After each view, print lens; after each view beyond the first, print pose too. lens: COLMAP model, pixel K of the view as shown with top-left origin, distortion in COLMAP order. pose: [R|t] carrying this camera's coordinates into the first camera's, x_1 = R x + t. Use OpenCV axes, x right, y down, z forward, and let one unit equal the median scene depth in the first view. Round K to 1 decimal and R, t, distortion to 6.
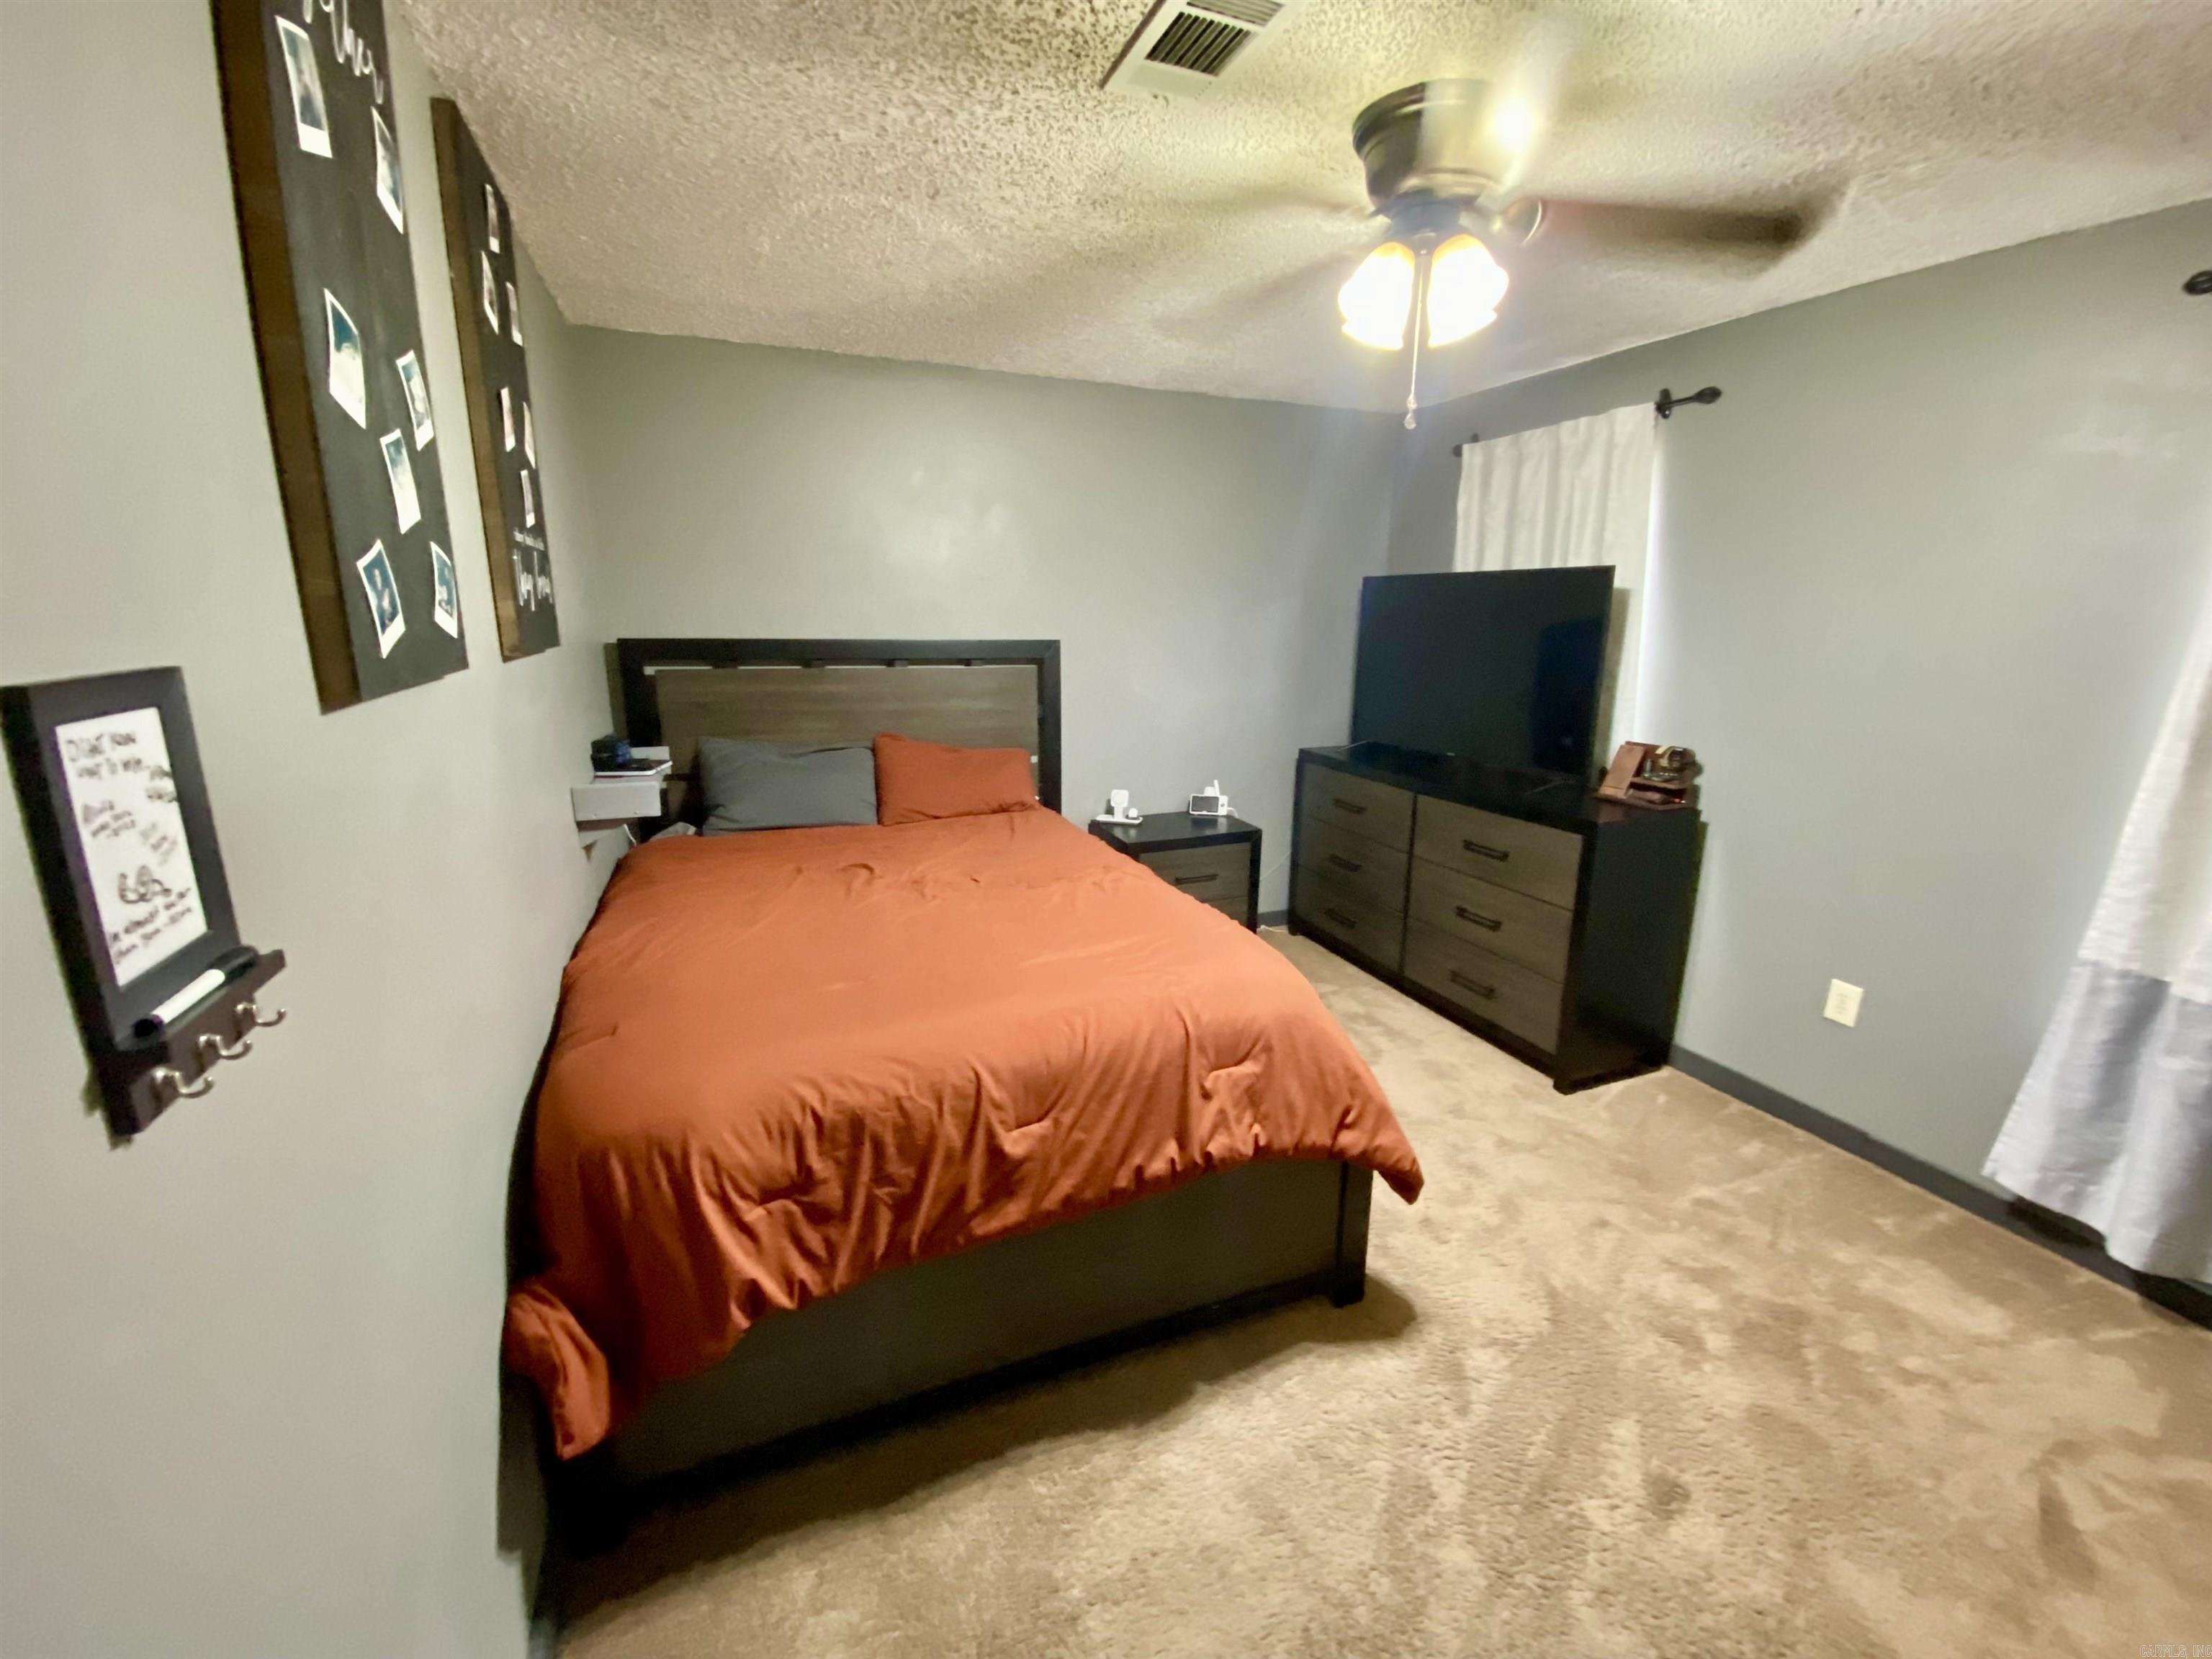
lens RADIAL K [[892.4, 0, 1108.8], [0, 892.4, 822.4], [0, 0, 1]] dist [0.015520, -0.017636]
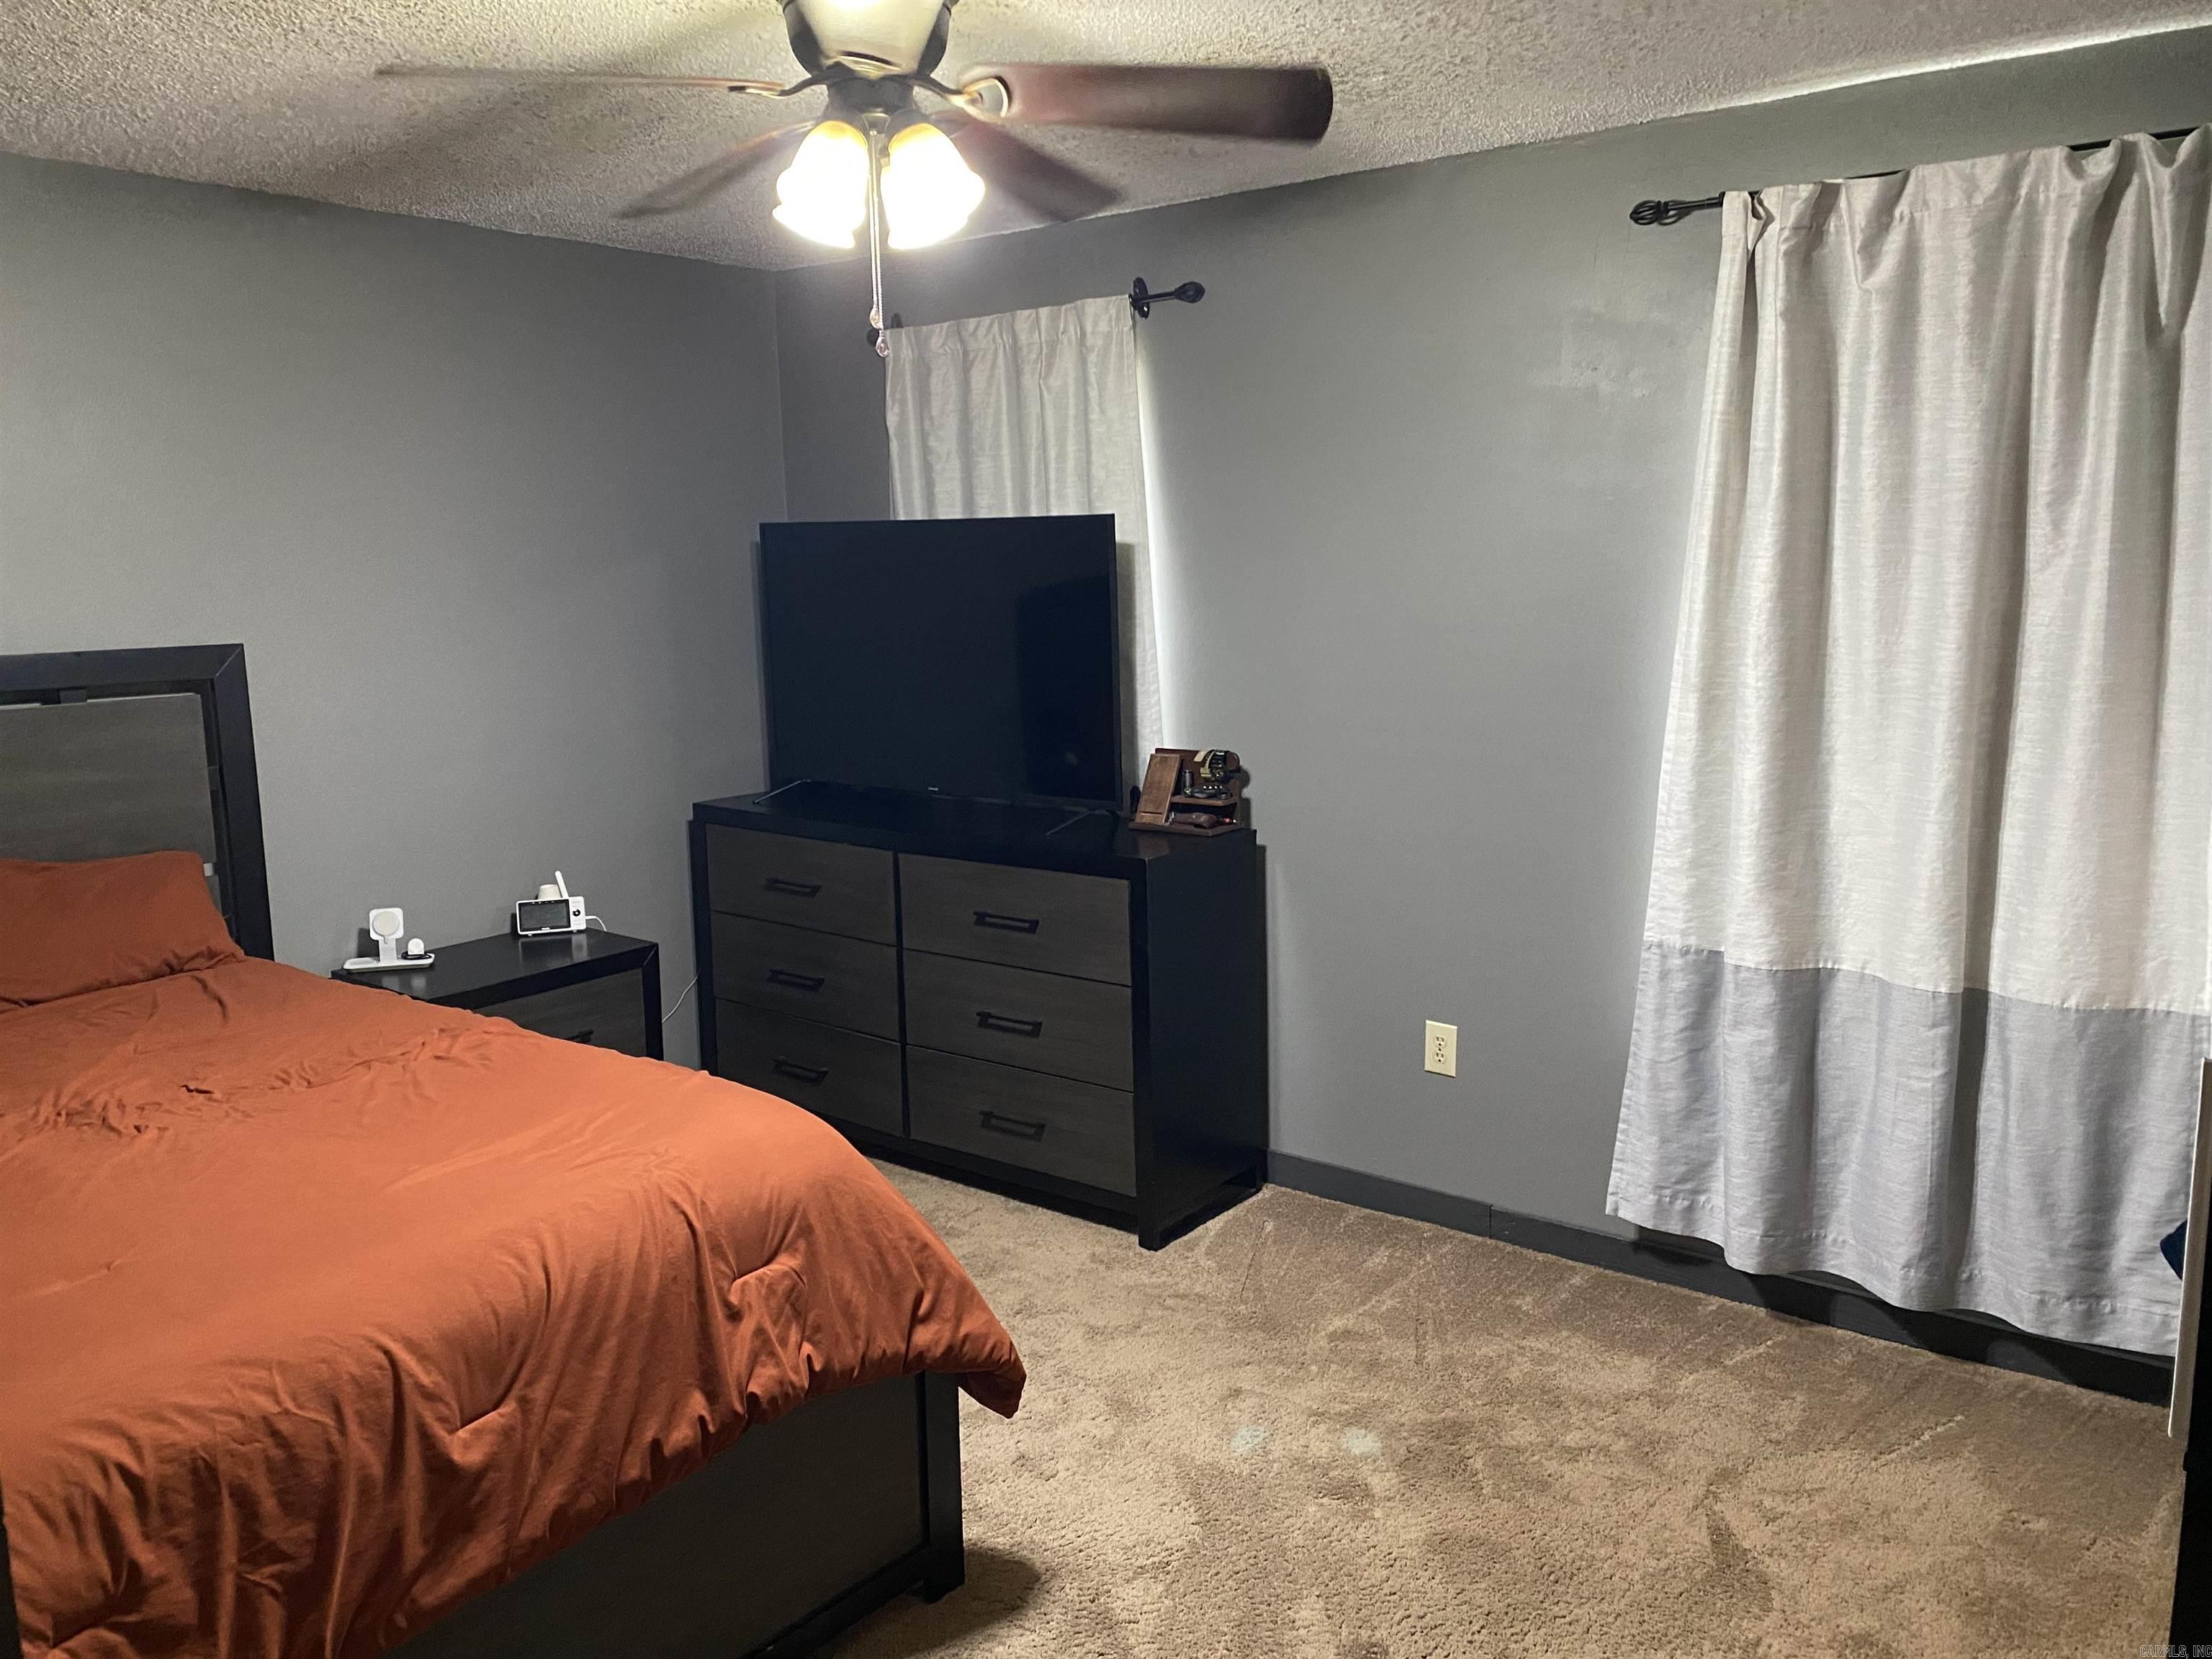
lens RADIAL K [[1659.4, 0, 1080.9], [0, 1659.4, 822.9], [0, 0, 1]] dist [0.003986, -0.002843]
pose [[0.873451, -0.102979, 0.475897, -0.193183], [0.138509, 0.989550, -0.040088, 0.023346], [-0.466796, 0.100931, 0.878587, -0.227605]]
